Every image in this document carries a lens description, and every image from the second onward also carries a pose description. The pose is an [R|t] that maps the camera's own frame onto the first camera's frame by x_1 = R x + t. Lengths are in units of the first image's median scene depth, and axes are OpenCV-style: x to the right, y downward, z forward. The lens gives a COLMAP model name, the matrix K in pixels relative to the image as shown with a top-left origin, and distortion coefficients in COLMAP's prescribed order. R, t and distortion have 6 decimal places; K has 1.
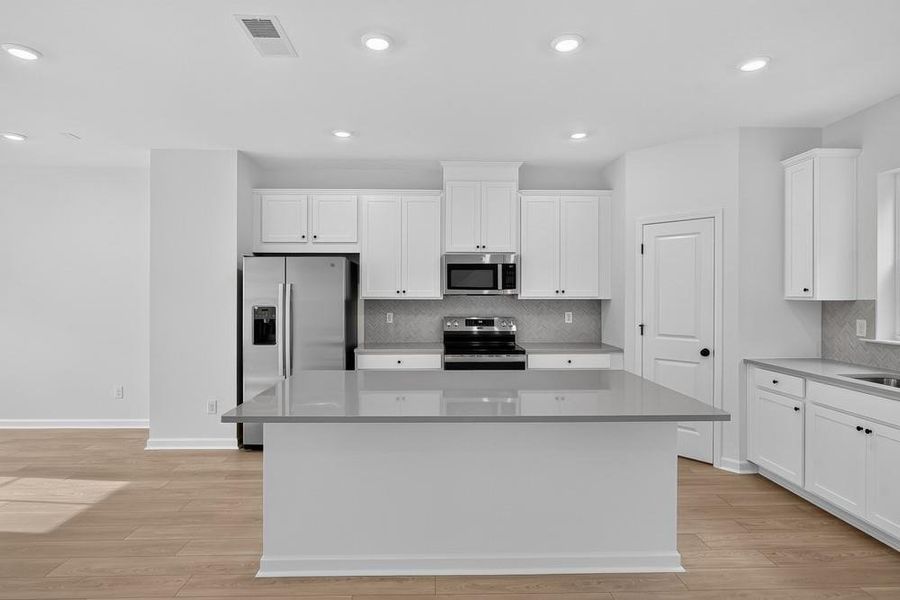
lens RADIAL K [[486.5, 0, 447.9], [0, 486.5, 297.1], [0, 0, 1]] dist [-0.000184, 0.000755]
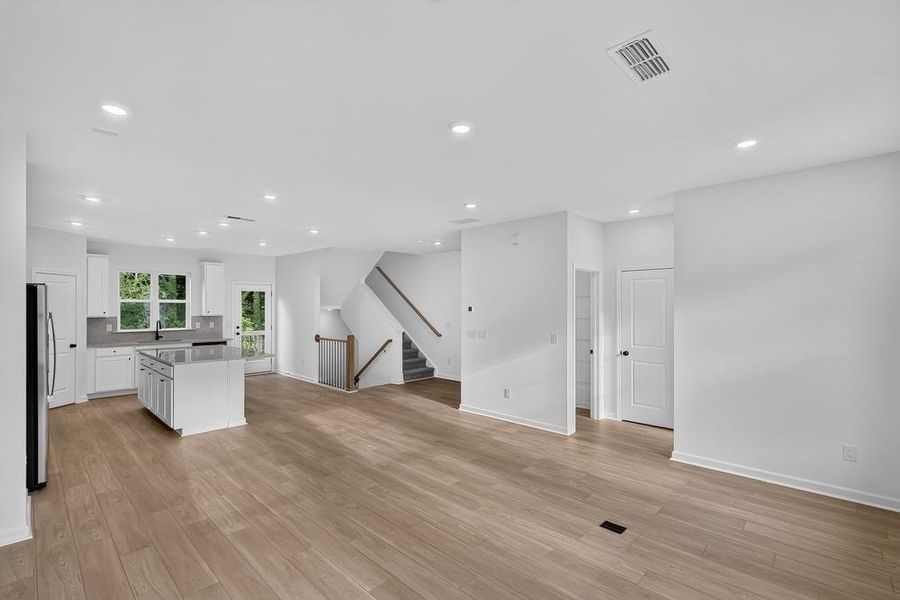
lens RADIAL K [[406.0, 0, 446.4], [0, 406.0, 304.7], [0, 0, 1]] dist [0.000032, 0.000118]
pose [[-0.700711, -0.000737, 0.713445, -1.659411], [-0.002817, 0.999995, -0.001734, -0.049753], [-0.713440, -0.003225, -0.700709, 1.078601]]
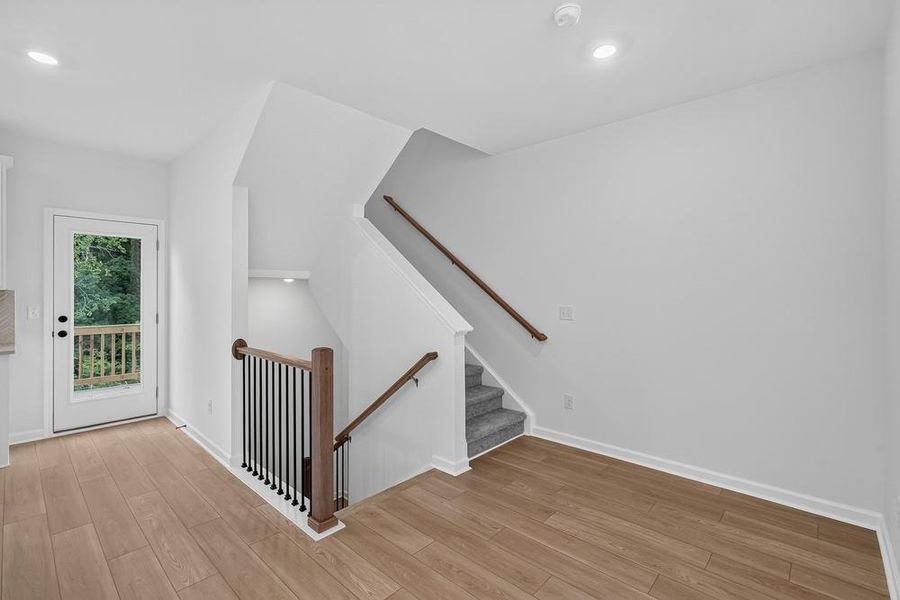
lens RADIAL K [[409.9, 0, 449.0], [0, 409.9, 290.7], [0, 0, 1]] dist [-0.002033, -0.000189]
pose [[-0.717776, -0.005986, 0.696248, -0.562021], [-0.005029, 0.999982, 0.003414, 0.001307], [-0.696256, -0.001051, -0.717793, 0.381824]]
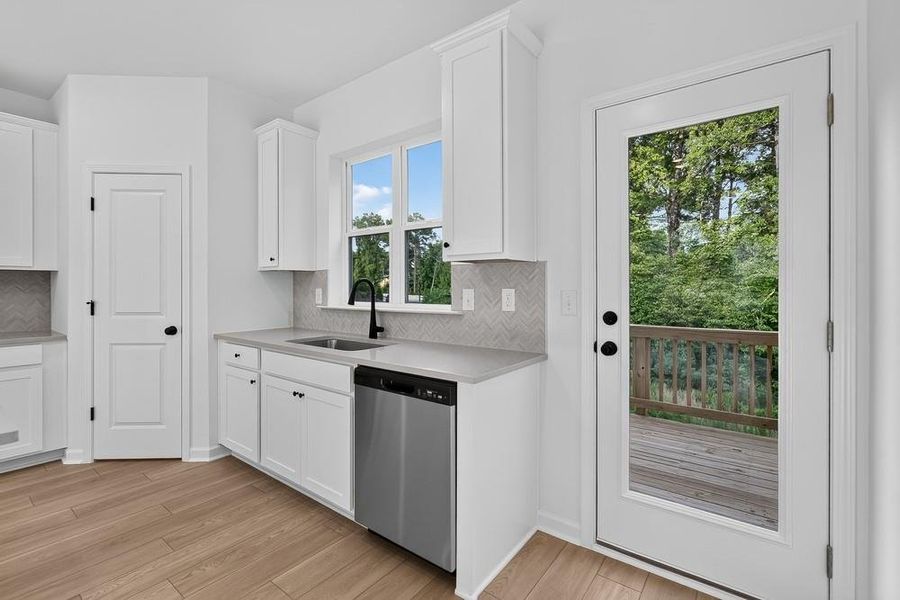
lens RADIAL K [[409.9, 0, 449.0], [0, 409.9, 290.7], [0, 0, 1]] dist [-0.002033, -0.000189]
pose [[0.632907, -0.004349, 0.774216, 0.283786], [0.002121, 0.999990, 0.003883, 0.042587], [-0.774225, -0.000816, 0.632910, 0.169445]]
